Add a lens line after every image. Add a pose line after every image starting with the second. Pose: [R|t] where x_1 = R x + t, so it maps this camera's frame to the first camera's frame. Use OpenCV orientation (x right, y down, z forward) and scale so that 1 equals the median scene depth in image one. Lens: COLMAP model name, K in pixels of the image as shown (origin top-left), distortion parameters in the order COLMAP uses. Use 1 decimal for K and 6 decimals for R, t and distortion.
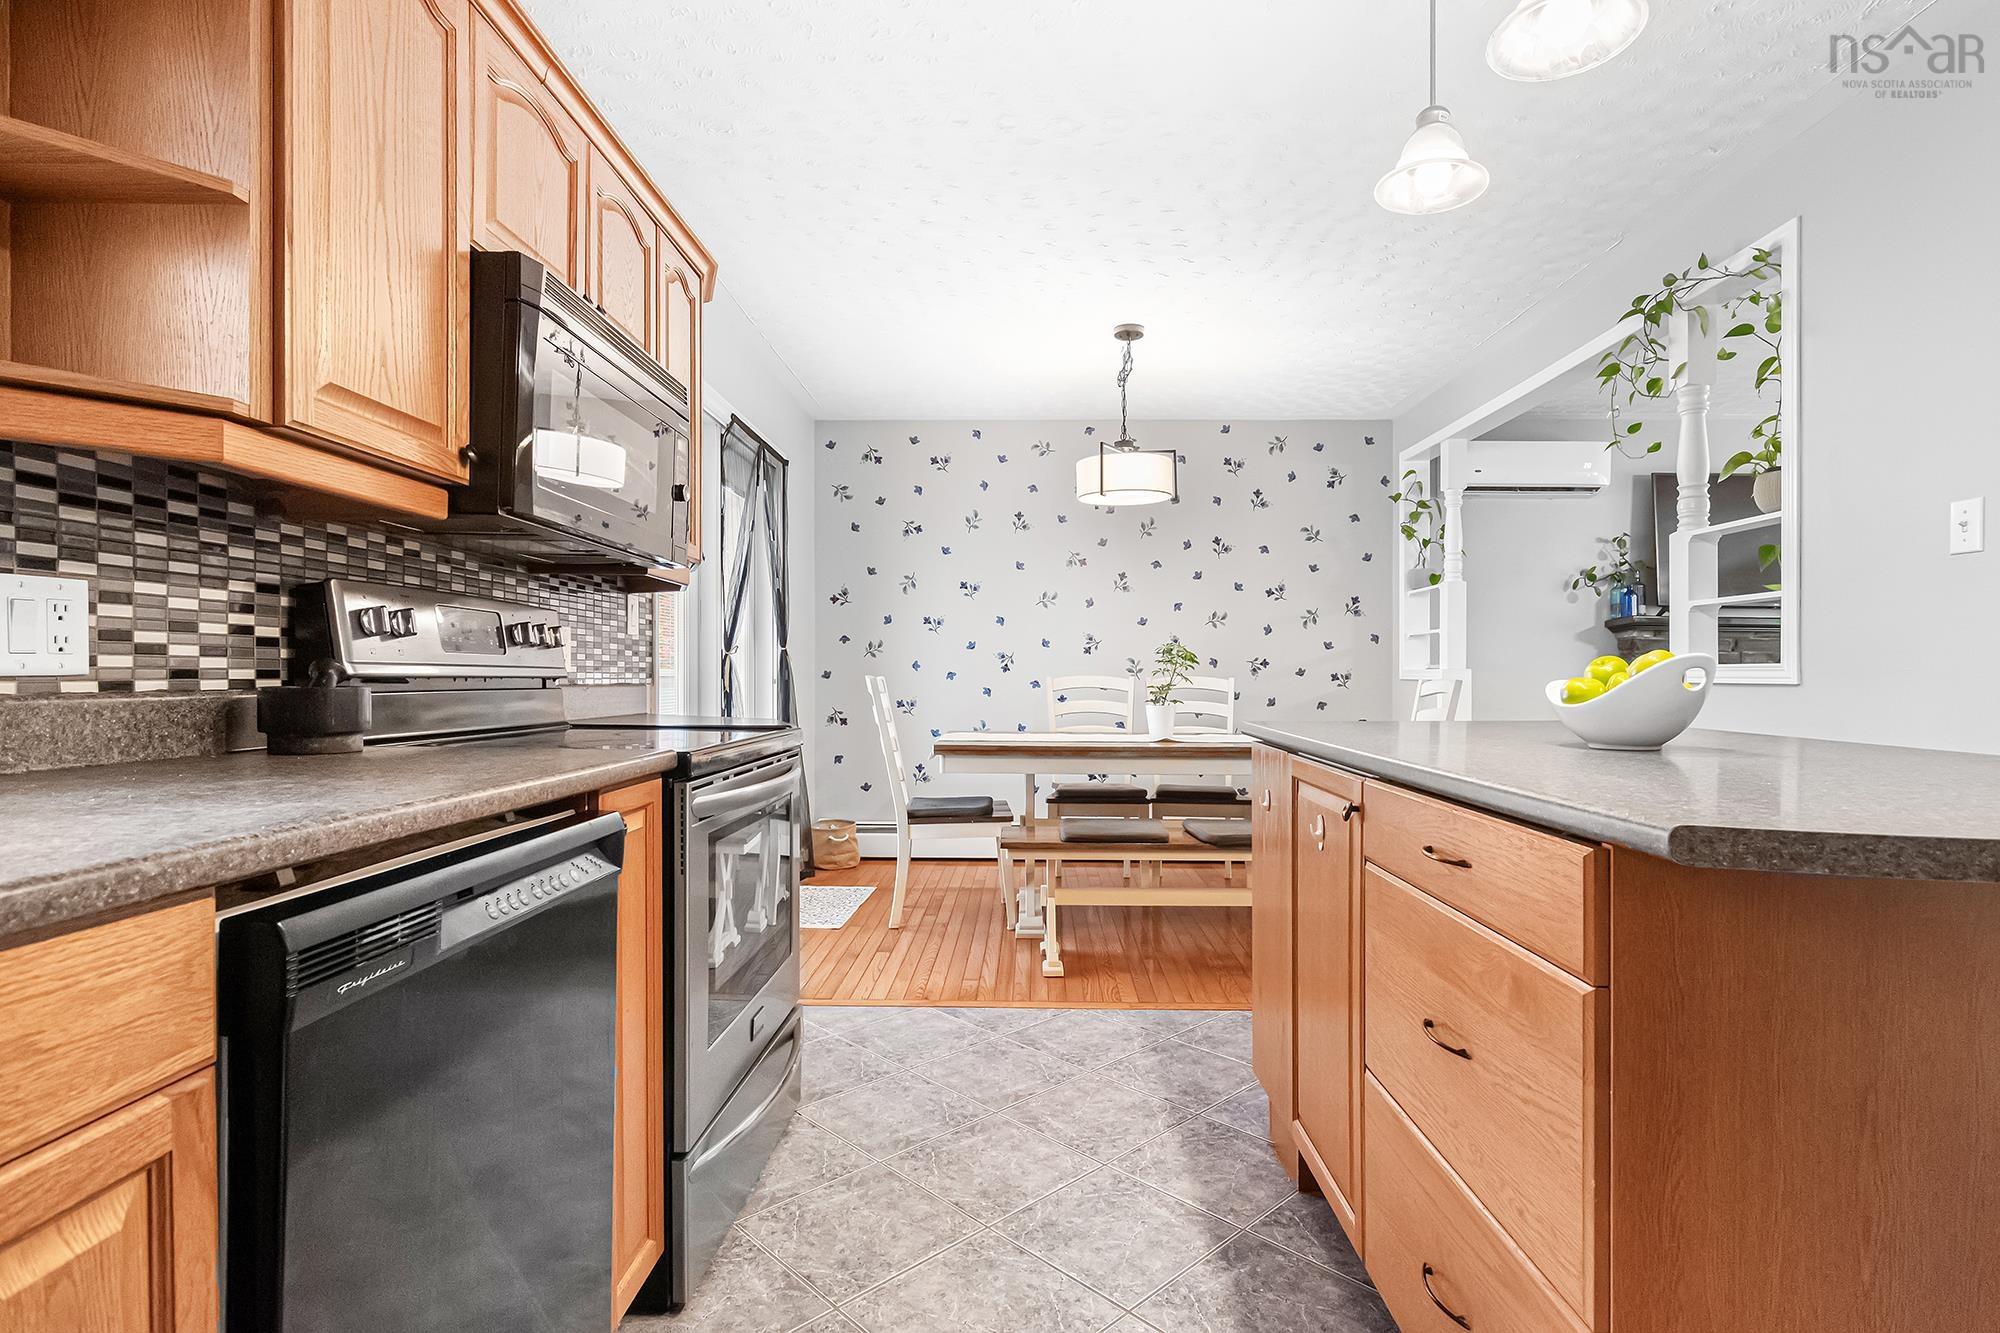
lens RADIAL K [[1014.9, 0, 1000.0], [0, 1014.9, 666.5], [0, 0, 1]] dist [-0.000916, 0.000217]
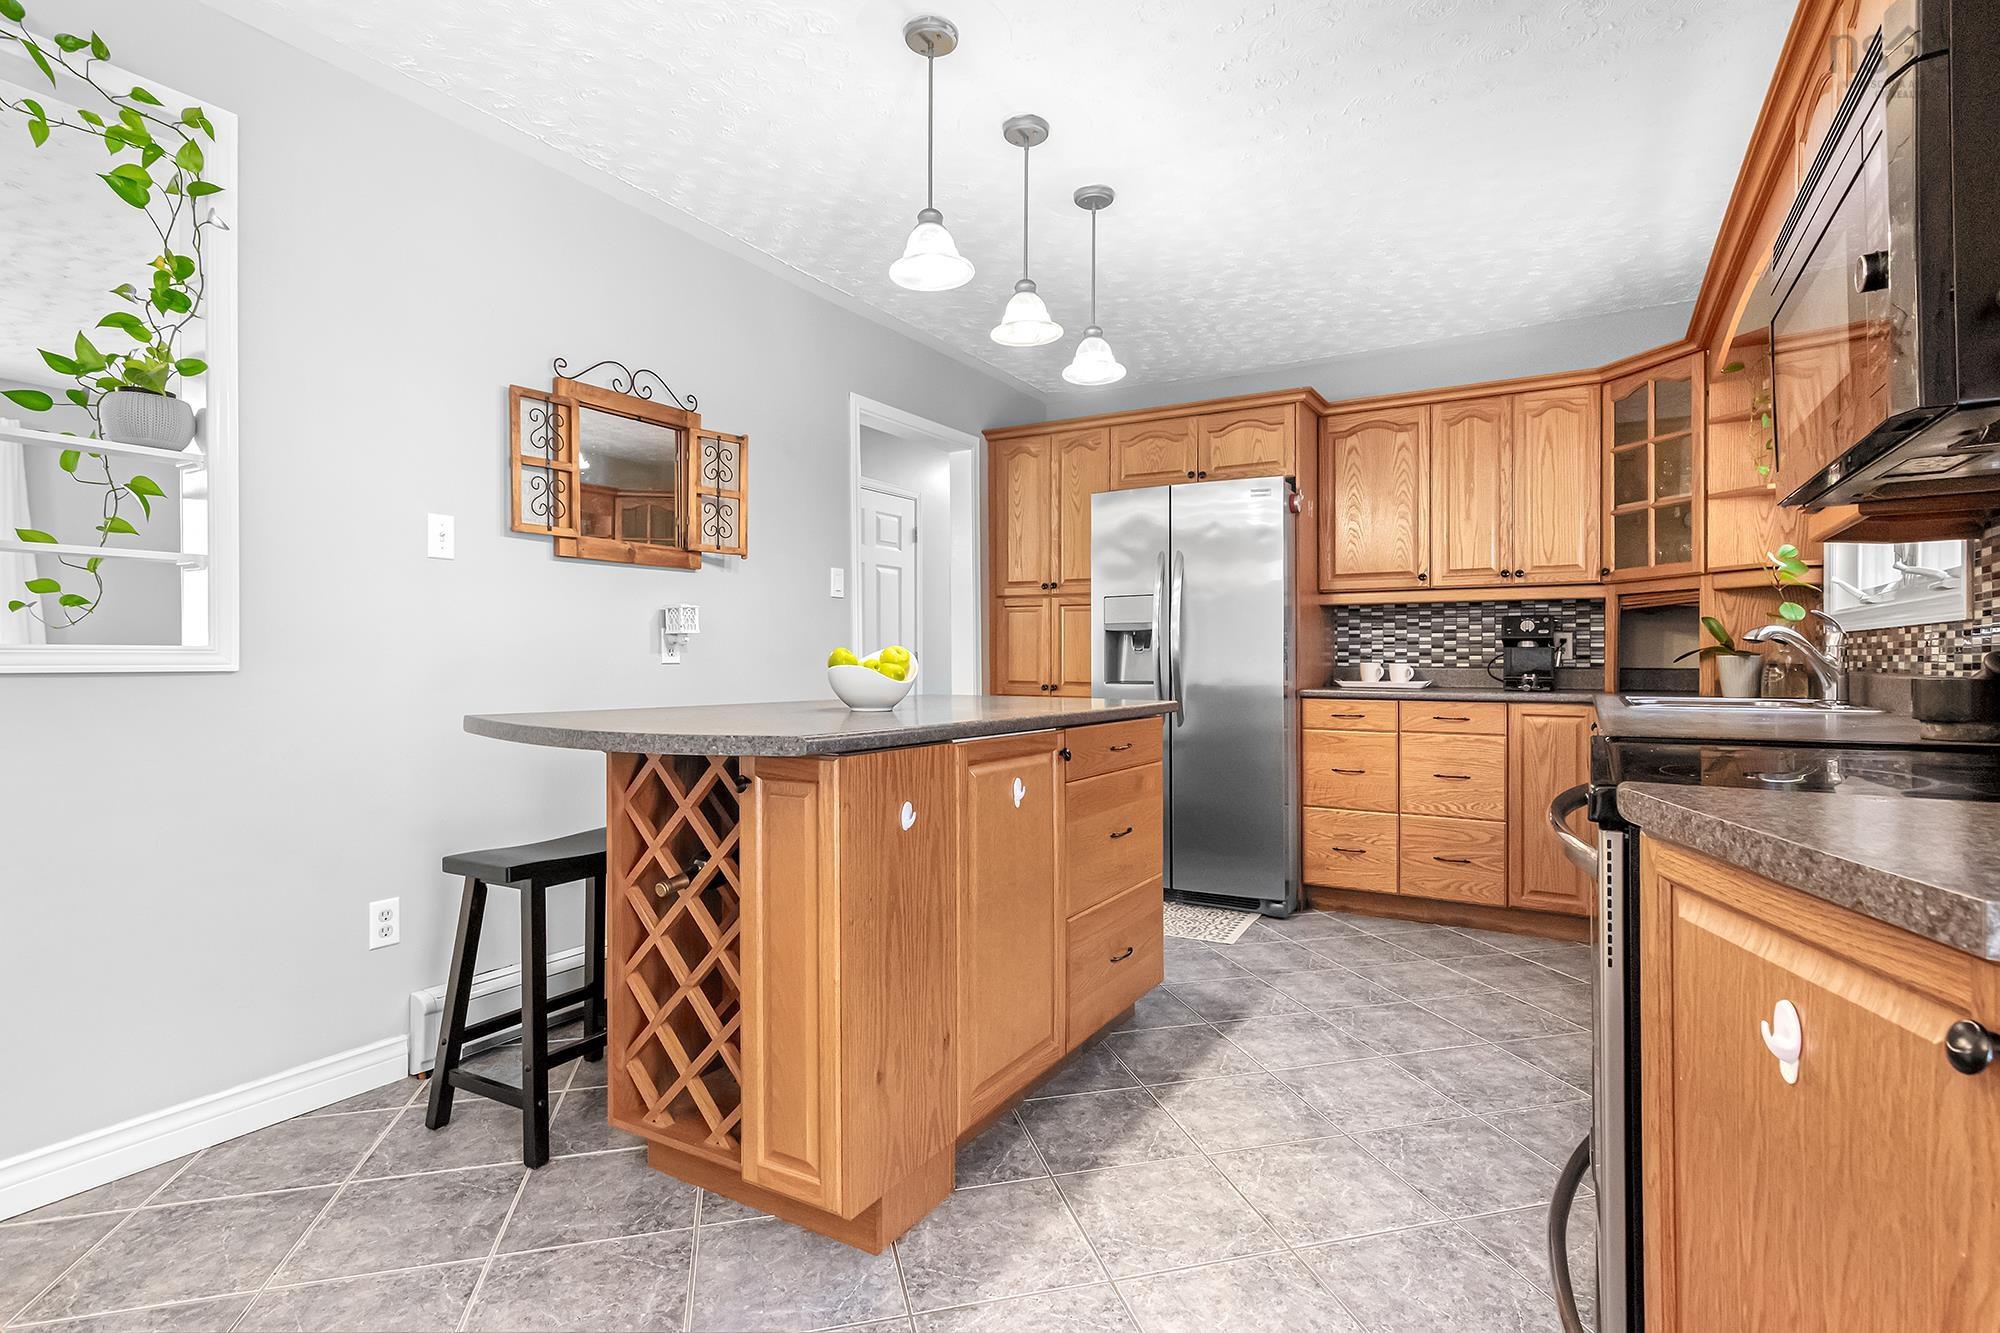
lens RADIAL K [[976.4, 0, 1009.9], [0, 976.4, 661.7], [0, 0, 1]] dist [-0.004170, 0.000601]
pose [[-0.879621, -0.004196, 0.475656, -0.199775], [-0.006945, 0.999968, -0.004023, 0.010044], [-0.475624, -0.006842, -0.879622, 1.819680]]
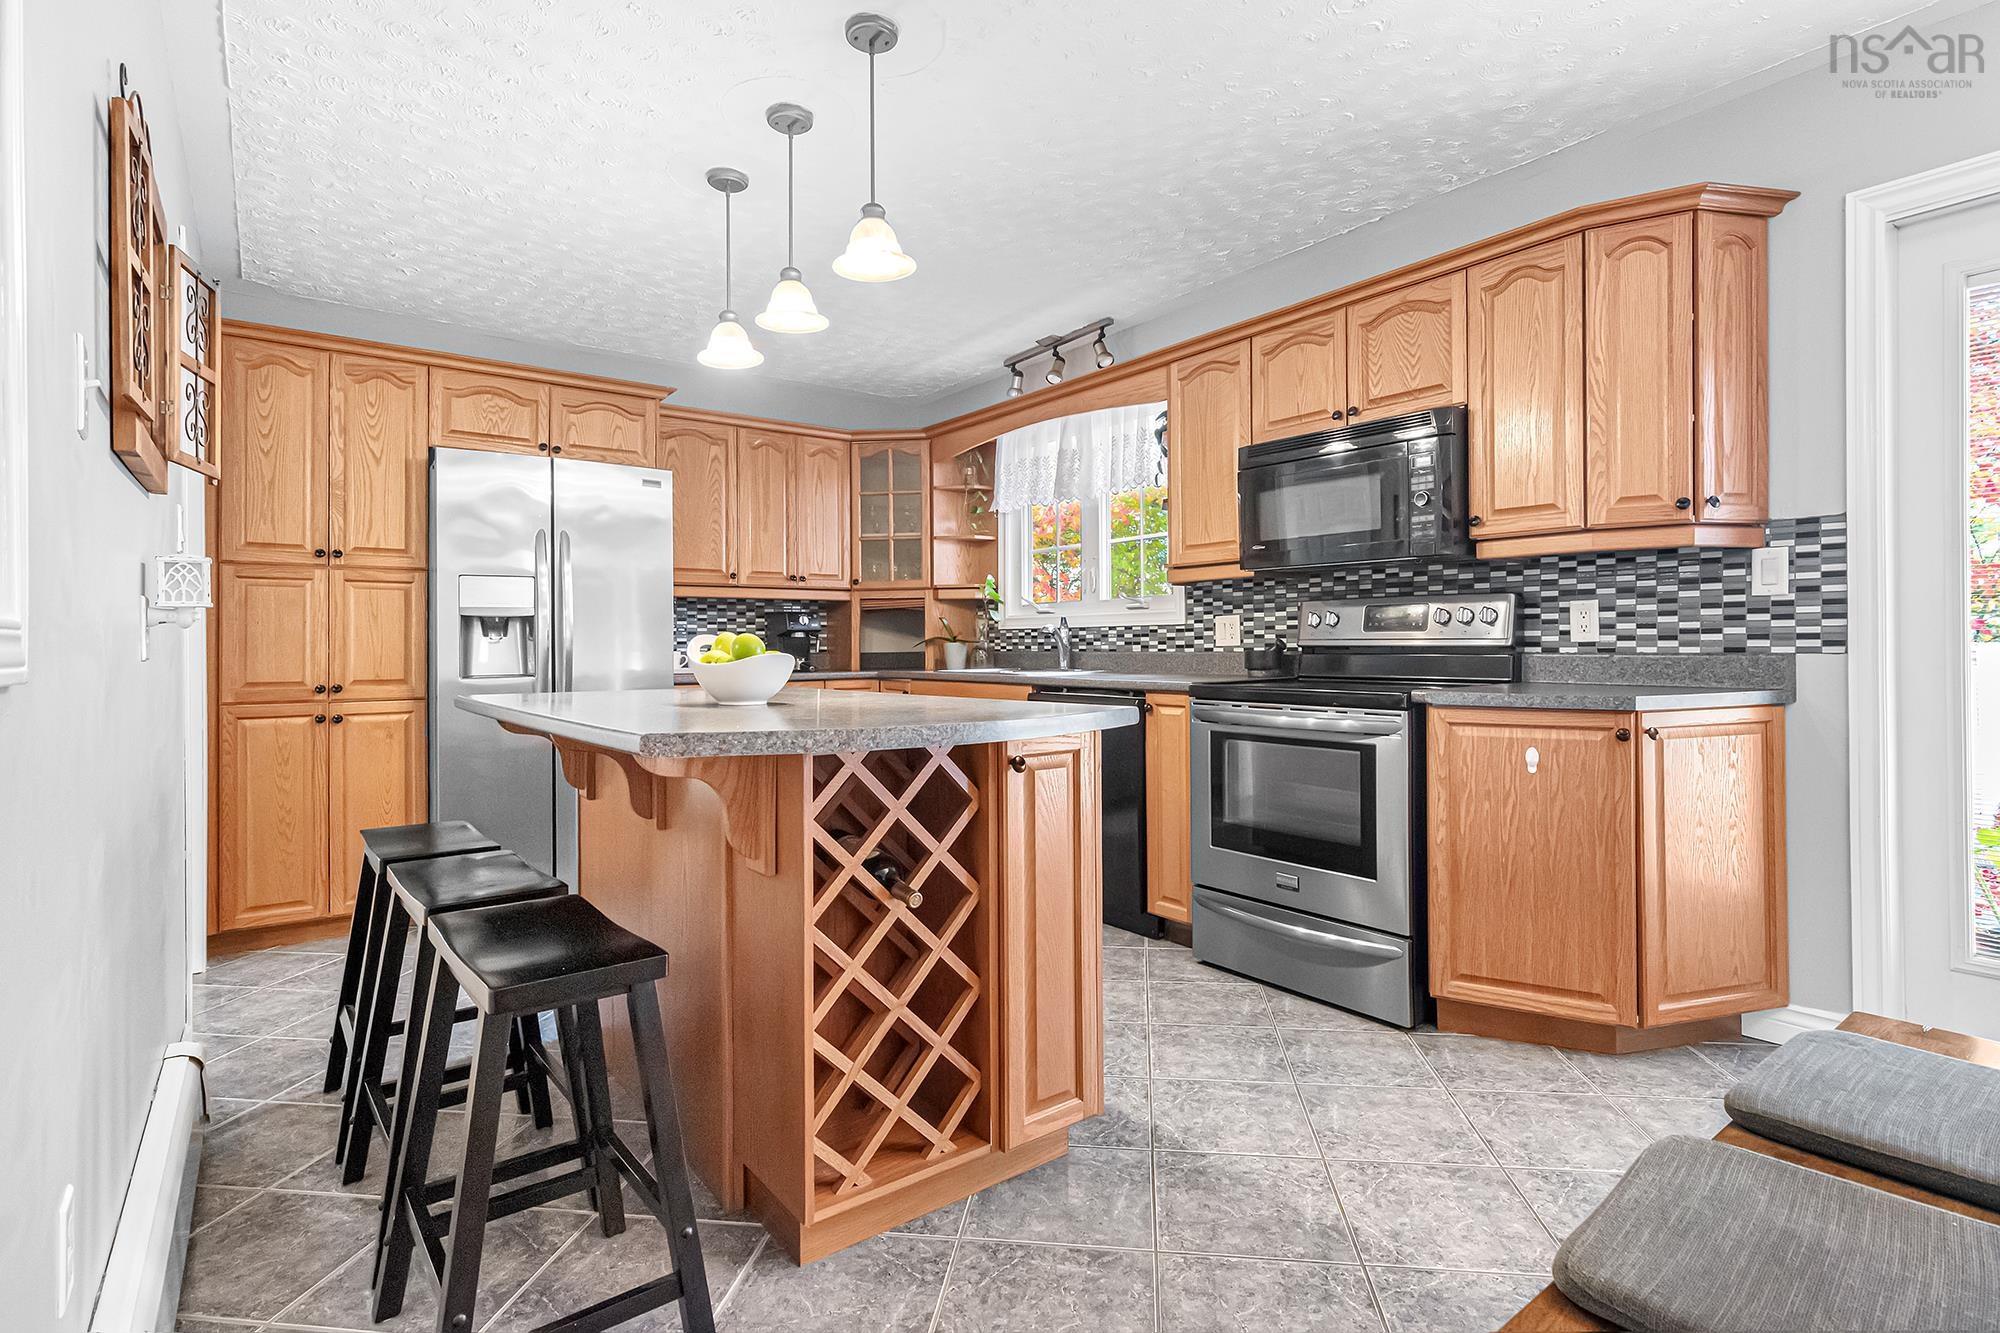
lens RADIAL K [[971.6, 0, 1036.1], [0, 971.6, 651.5], [0, 0, 1]] dist [-0.002795, -0.000008]
pose [[-0.767730, 0.009093, -0.640709, 0.949501], [0.013392, 0.999909, -0.001856, 0.014658], [0.640634, -0.010005, -0.767781, 1.867971]]
